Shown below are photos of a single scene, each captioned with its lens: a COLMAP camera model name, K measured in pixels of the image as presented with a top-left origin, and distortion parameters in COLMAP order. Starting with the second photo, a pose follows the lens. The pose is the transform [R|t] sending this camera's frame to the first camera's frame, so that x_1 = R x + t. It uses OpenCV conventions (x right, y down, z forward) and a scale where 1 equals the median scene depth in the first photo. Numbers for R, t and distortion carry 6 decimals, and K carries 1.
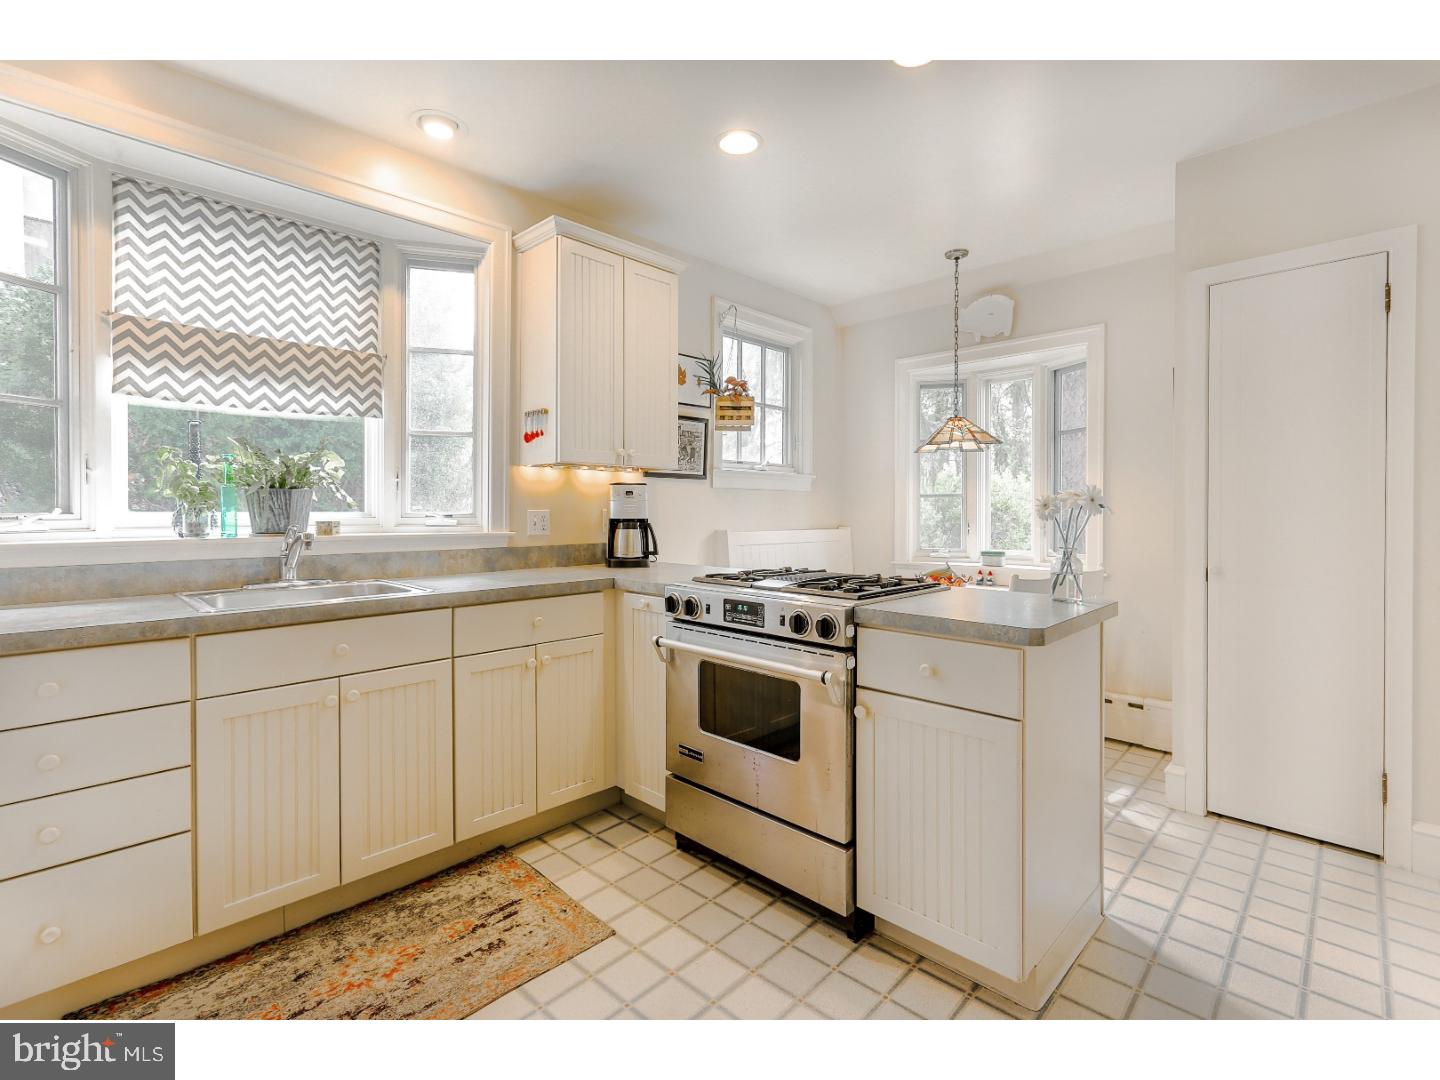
lens RADIAL K [[692.5, 0, 679.1], [0, 692.5, 511.7], [0, 0, 1]] dist [0.006352, 0.000828]
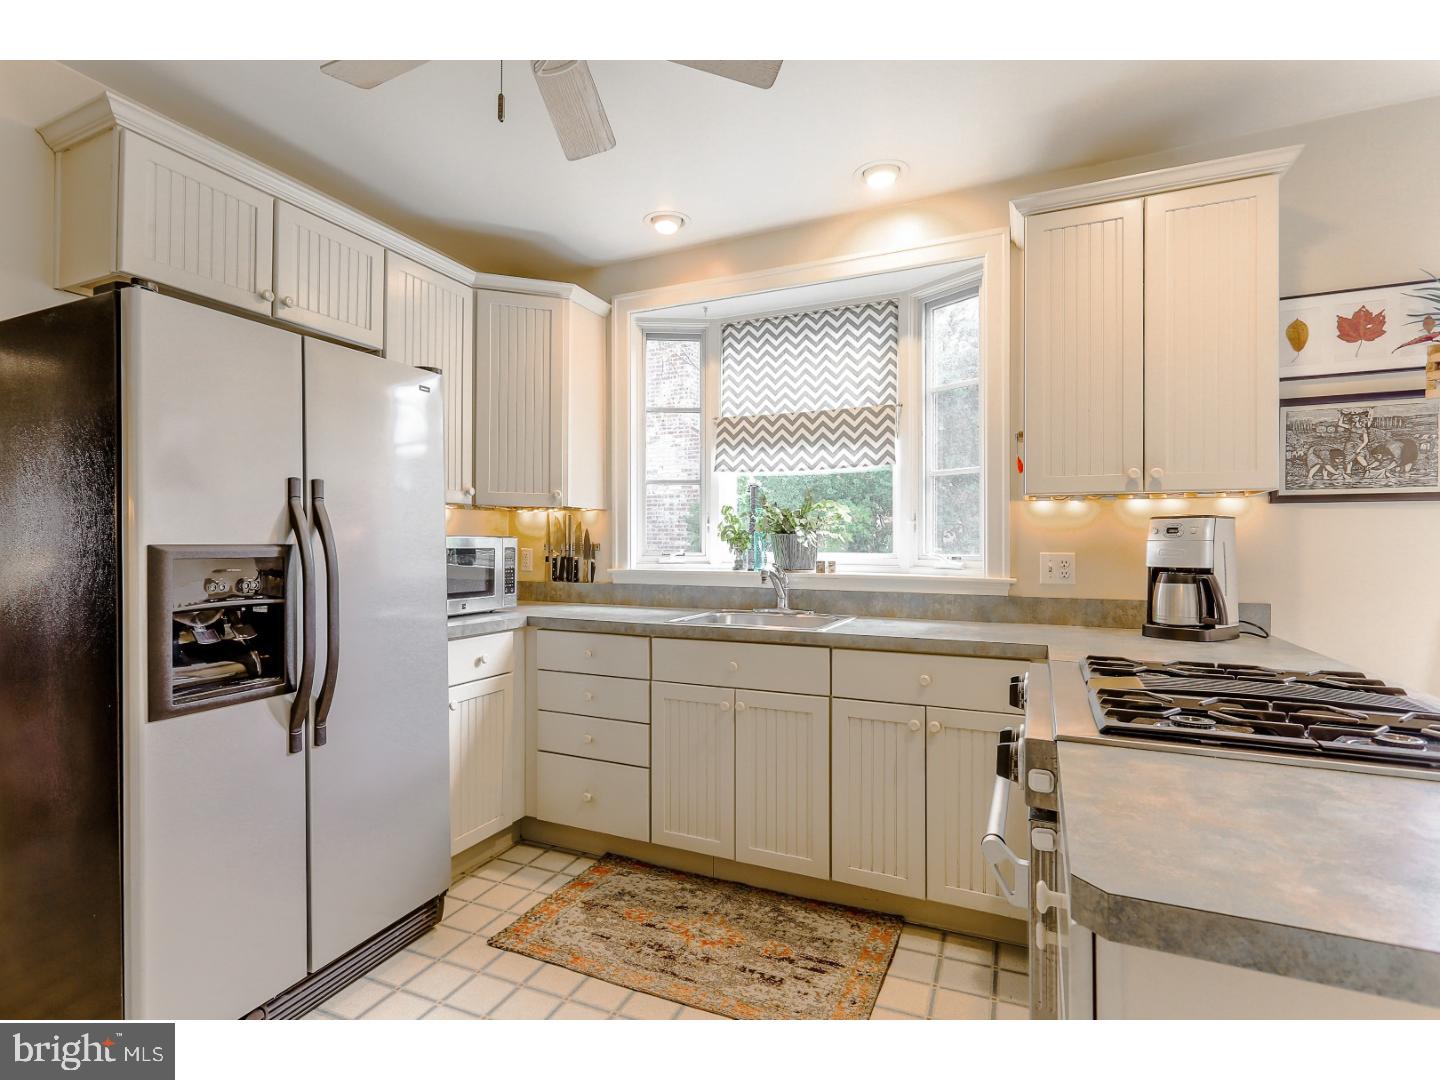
lens RADIAL K [[692.5, 0, 722.1], [0, 692.5, 533.5], [0, 0, 1]] dist [0.006352, 0.000828]
pose [[0.362556, -0.013106, -0.931870, 0.468167], [-0.007033, 0.999834, -0.016798, -0.010474], [0.931935, 0.012644, 0.362404, 0.386932]]
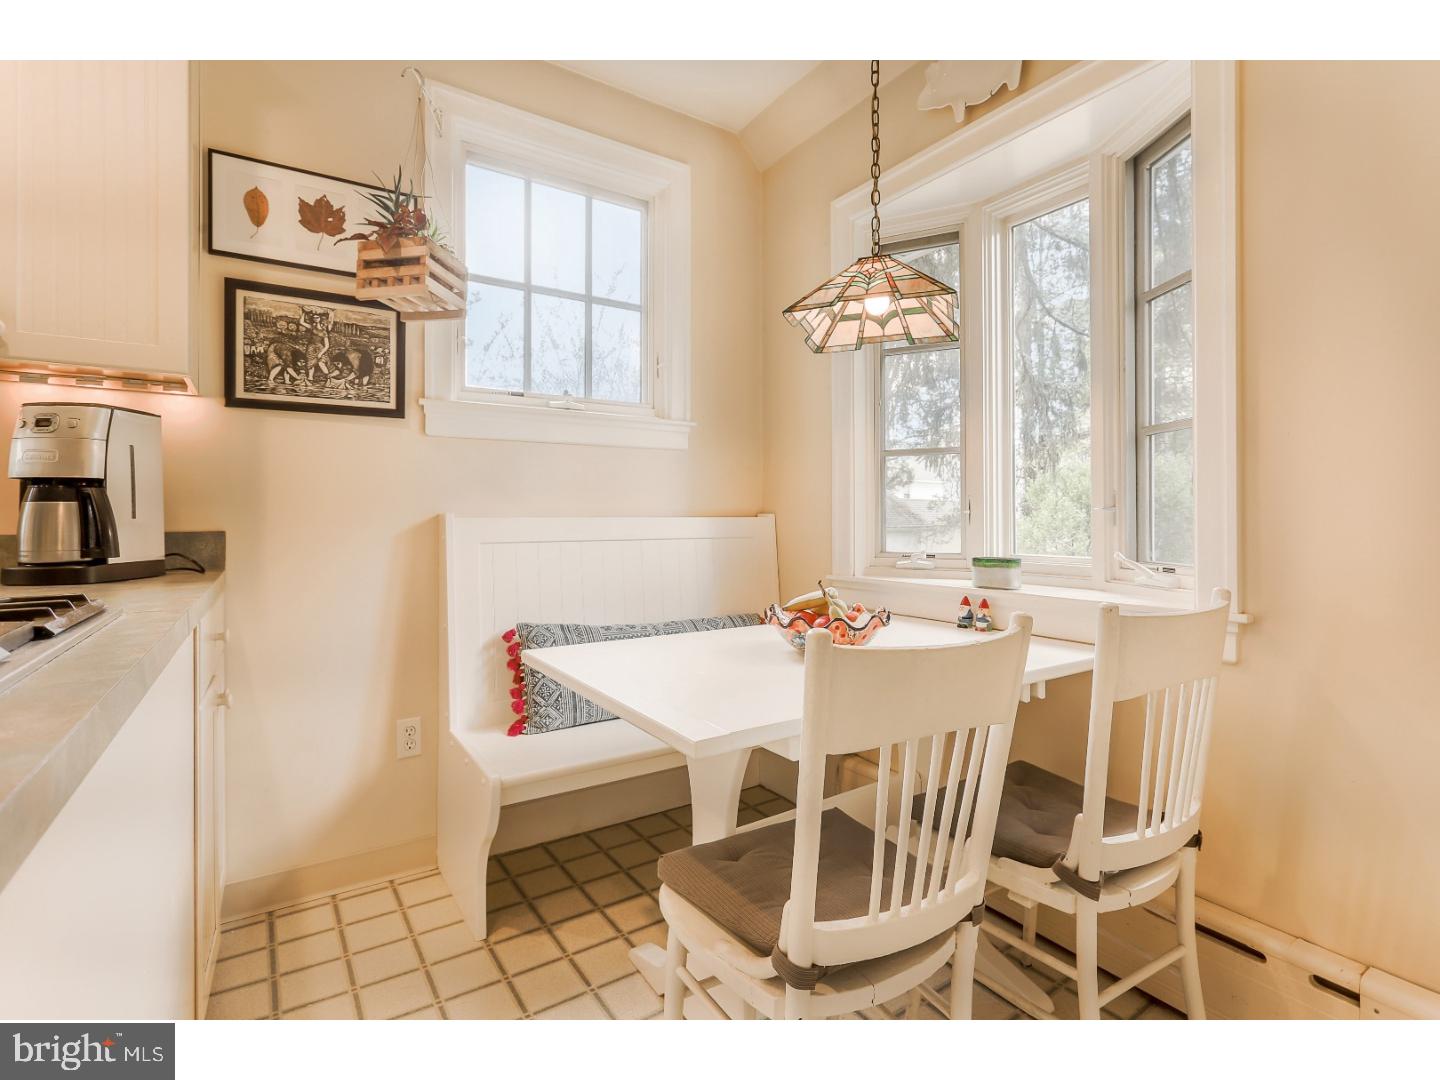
lens RADIAL K [[692.5, 0, 709.0], [0, 692.5, 515.7], [0, 0, 1]] dist [0.006352, 0.000828]
pose [[0.980862, -0.003505, -0.194673, 0.519746], [0.002866, 0.999990, -0.003563, 0.043619], [0.194684, 0.002937, 0.980862, 0.729024]]
